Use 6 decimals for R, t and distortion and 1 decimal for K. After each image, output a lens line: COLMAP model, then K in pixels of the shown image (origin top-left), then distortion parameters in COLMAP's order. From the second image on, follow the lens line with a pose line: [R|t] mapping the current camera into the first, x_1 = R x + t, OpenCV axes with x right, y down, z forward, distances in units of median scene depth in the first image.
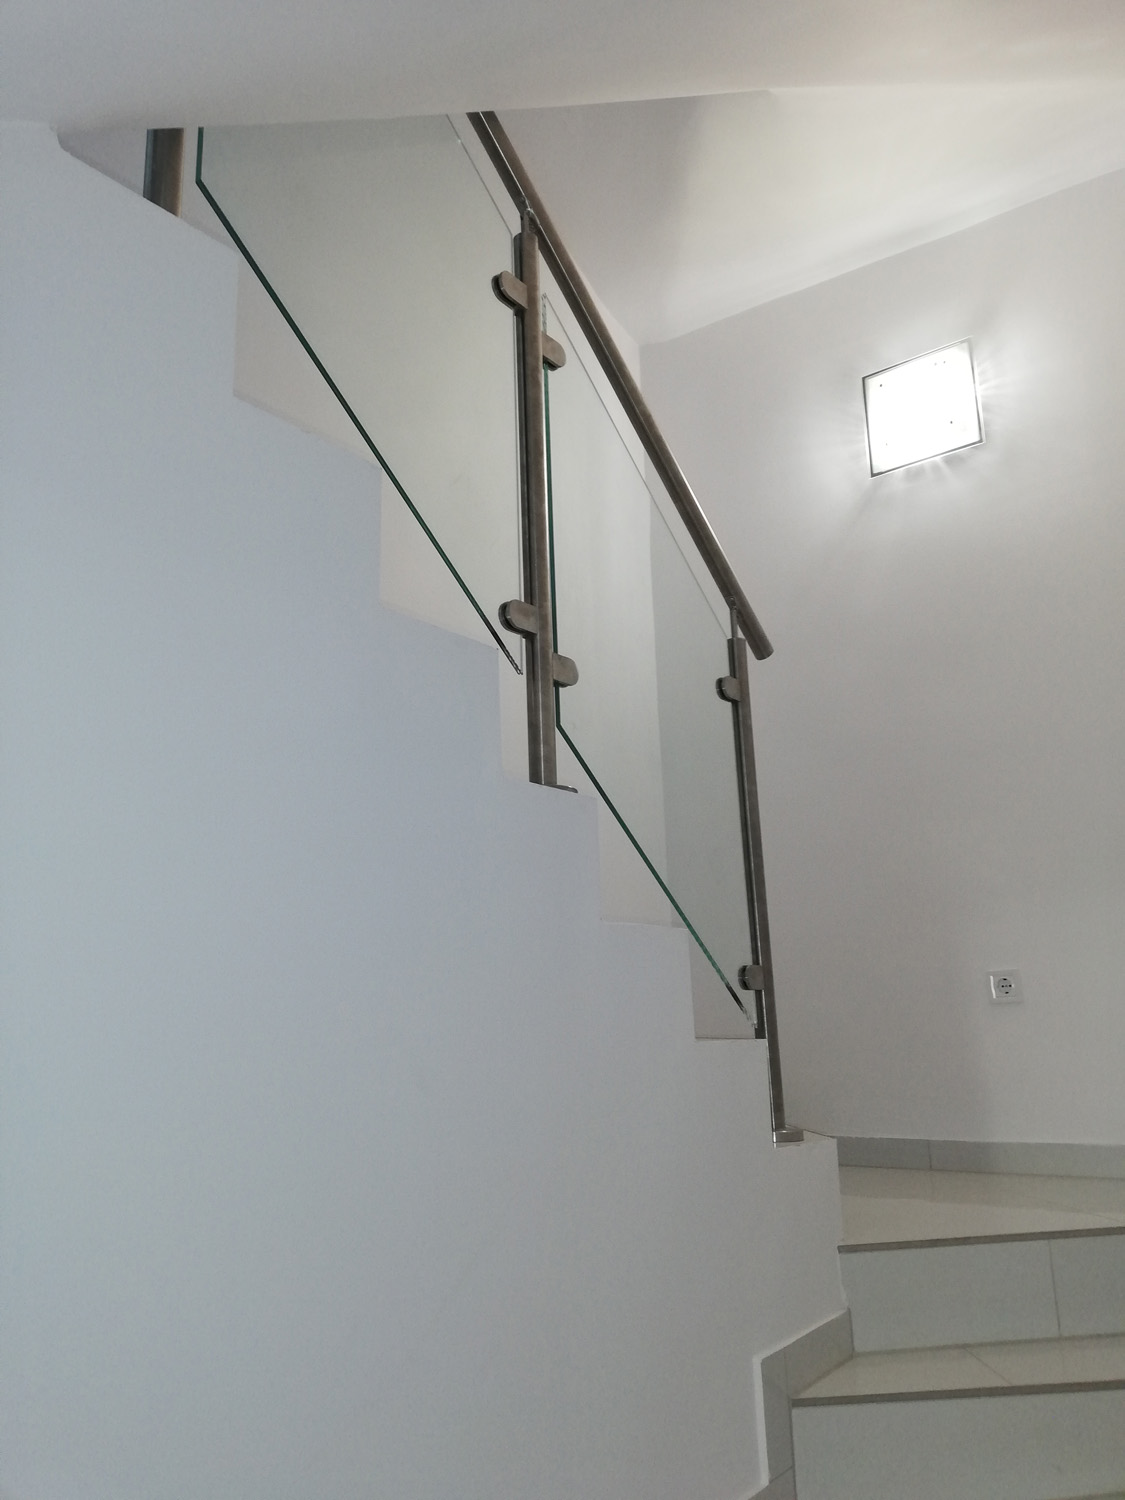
lens RADIAL K [[1151.9, 0, 563.8], [0, 1151.9, 723.2], [0, 0, 1]] dist [0.096131, -0.187389]
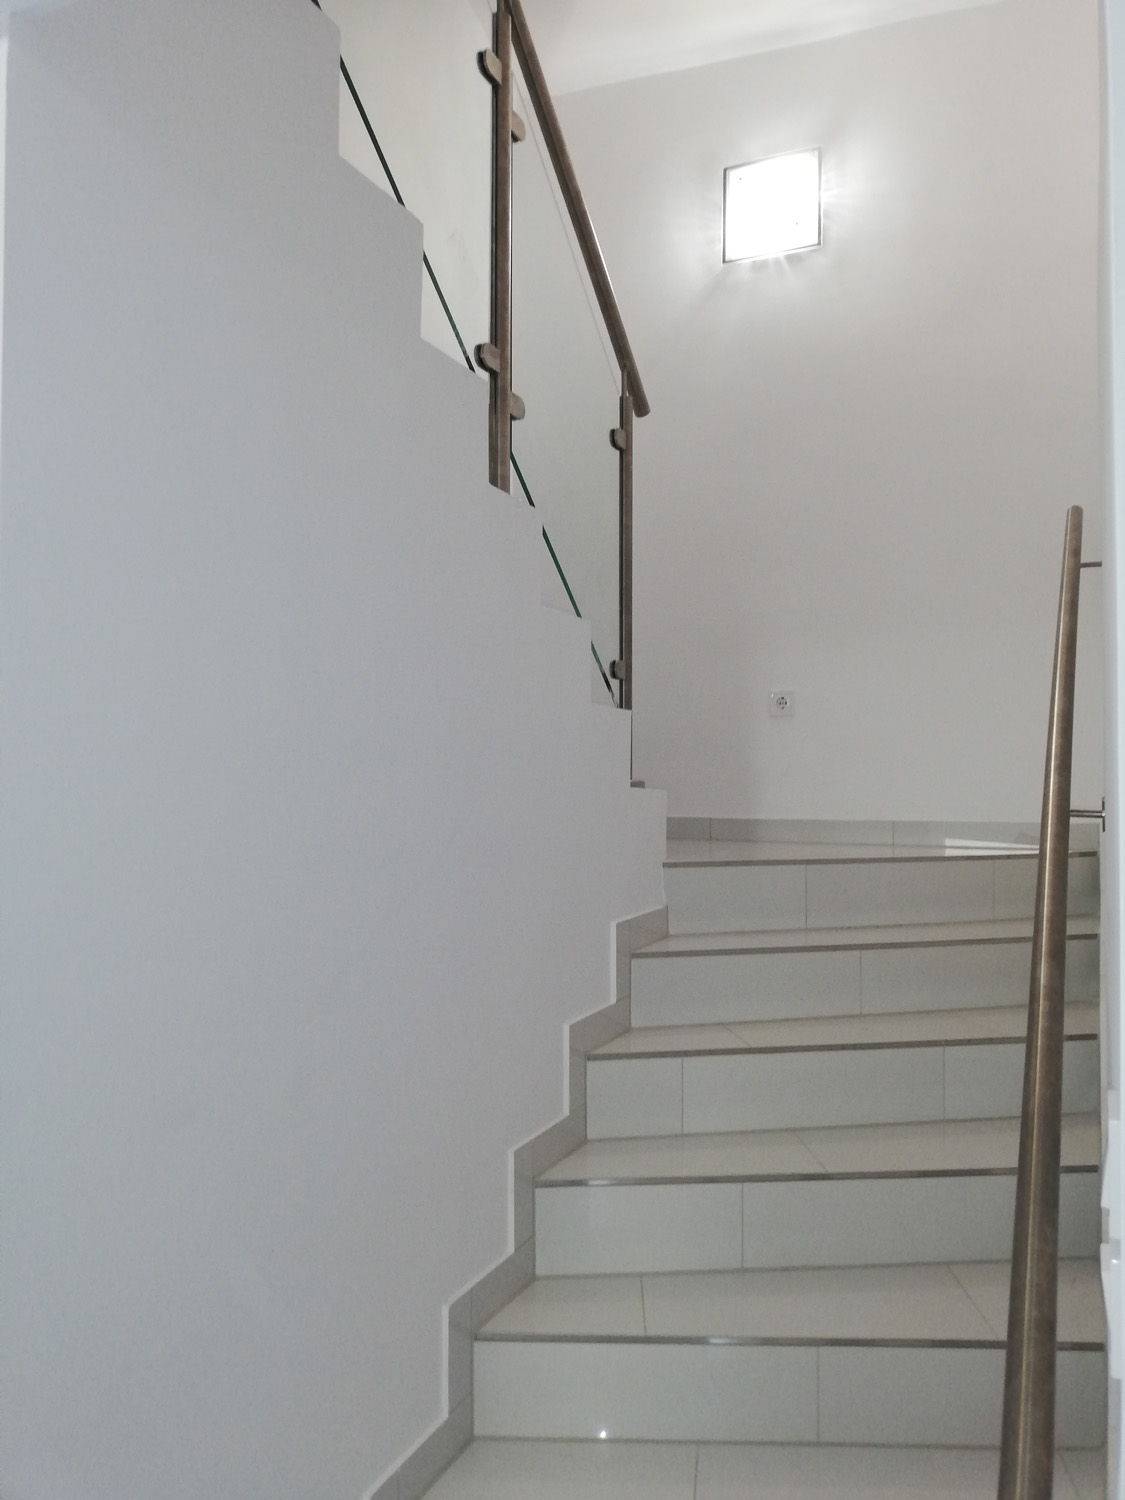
lens RADIAL K [[1132.5, 0, 562.5], [0, 1132.5, 750.0], [0, 0, 1]] dist [-0.006005, -0.006848]
pose [[0.978596, 0.038686, 0.202122, -0.144377], [-0.083458, 0.972384, 0.217956, 0.034428], [-0.188108, -0.230160, 0.954799, -0.207087]]
